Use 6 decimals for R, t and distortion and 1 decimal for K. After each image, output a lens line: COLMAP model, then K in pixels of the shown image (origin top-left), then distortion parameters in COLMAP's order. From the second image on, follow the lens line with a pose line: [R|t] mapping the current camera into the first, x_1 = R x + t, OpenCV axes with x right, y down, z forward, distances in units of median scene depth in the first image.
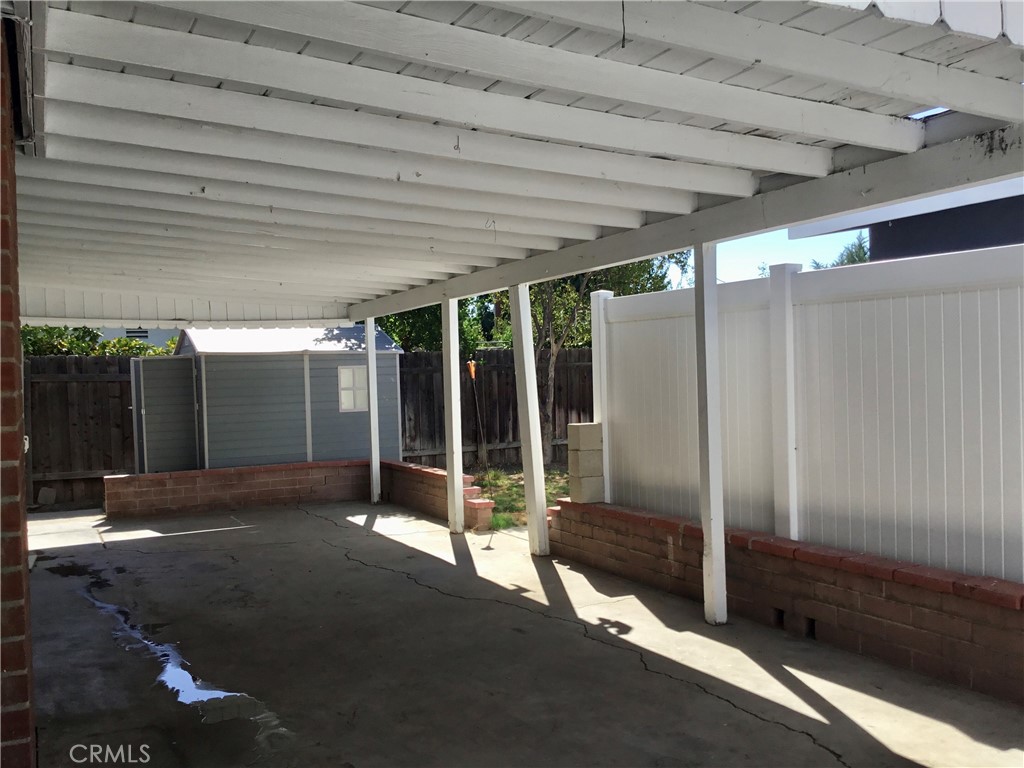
lens RADIAL K [[908.1, 0, 514.2], [0, 908.1, 384.2], [0, 0, 1]] dist [0.100216, 0.002600]
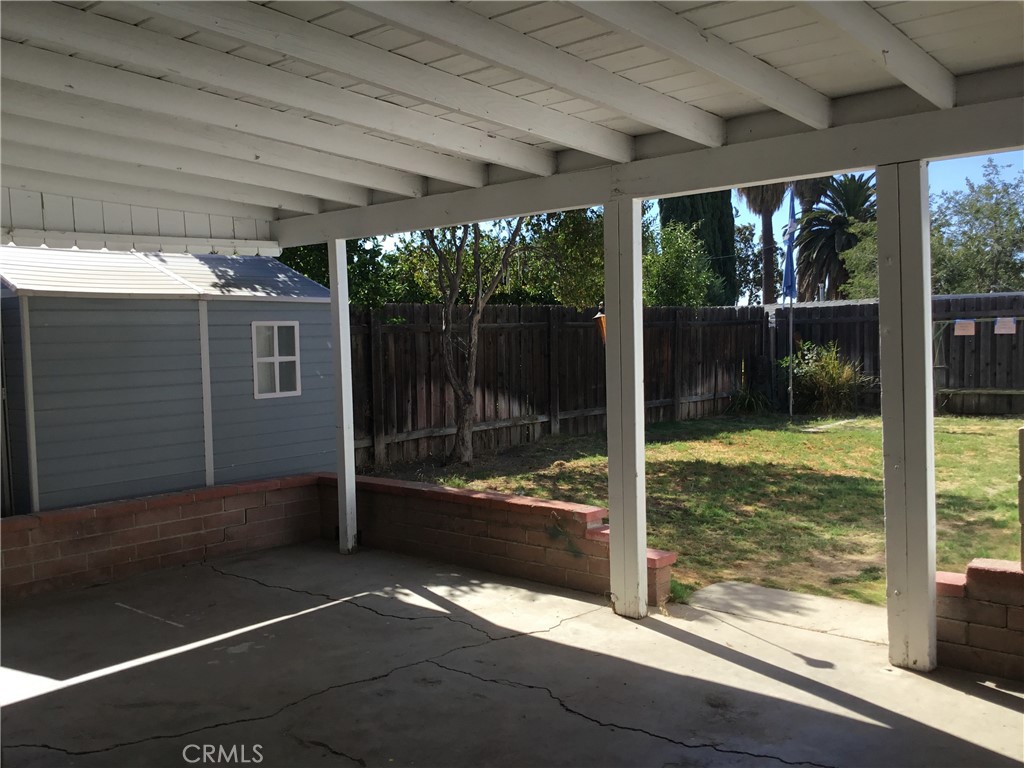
lens RADIAL K [[919.0, 0, 533.3], [0, 919.0, 392.8], [0, 0, 1]] dist [0.039412, -0.093784]
pose [[0.922341, -0.013560, 0.386140, -0.260527], [-0.004416, 0.998949, 0.045630, -0.001783], [-0.386353, -0.043791, 0.921311, 0.380828]]
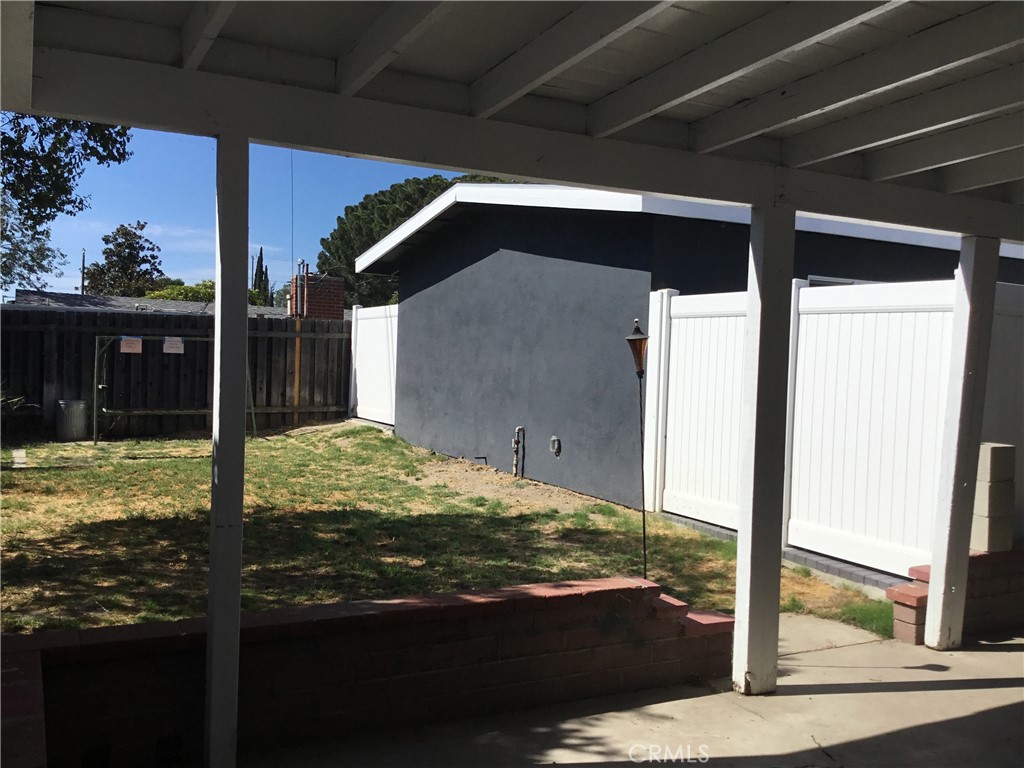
lens RADIAL K [[919.0, 0, 514.2], [0, 919.0, 379.9], [0, 0, 1]] dist [0.039412, -0.093784]
pose [[0.005219, 0.004597, 0.999976, -0.418148], [-0.026156, 0.999648, -0.004459, 0.001815], [-0.999644, -0.026132, 0.005337, 0.842197]]
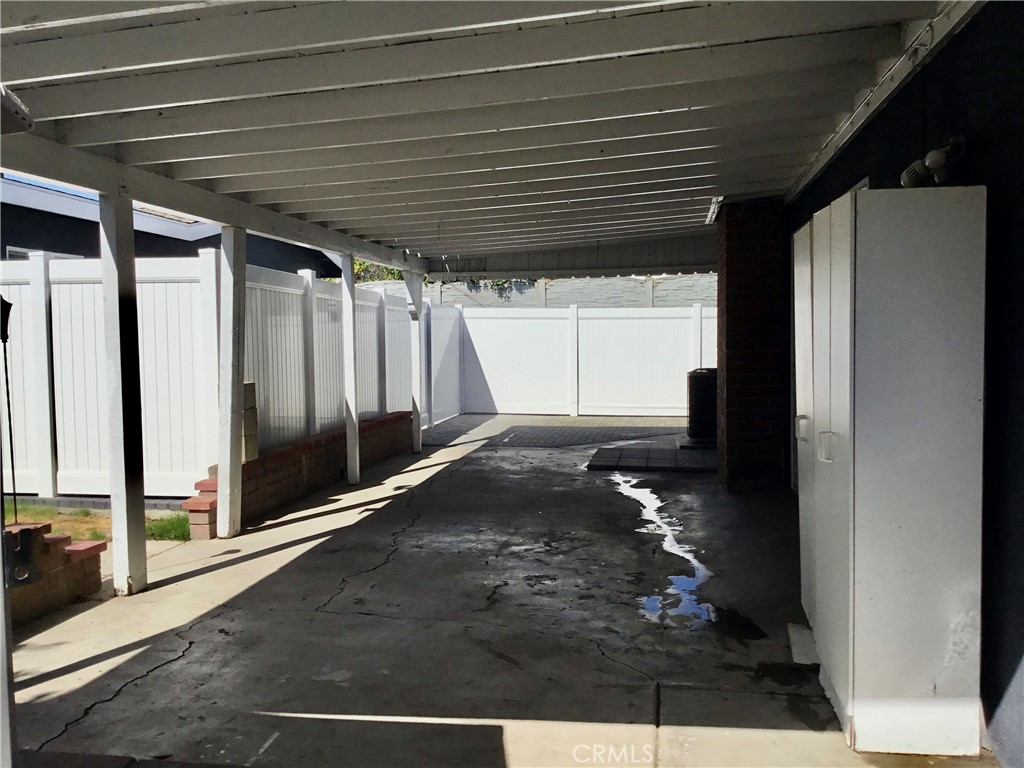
lens RADIAL K [[919.0, 0, 513.1], [0, 919.0, 385.3], [0, 0, 1]] dist [0.039412, -0.093784]
pose [[-0.805753, 0.005929, 0.592222, -0.466500], [0.037108, 0.998491, 0.040491, 0.008938], [-0.591088, 0.054601, -0.804757, 0.988677]]
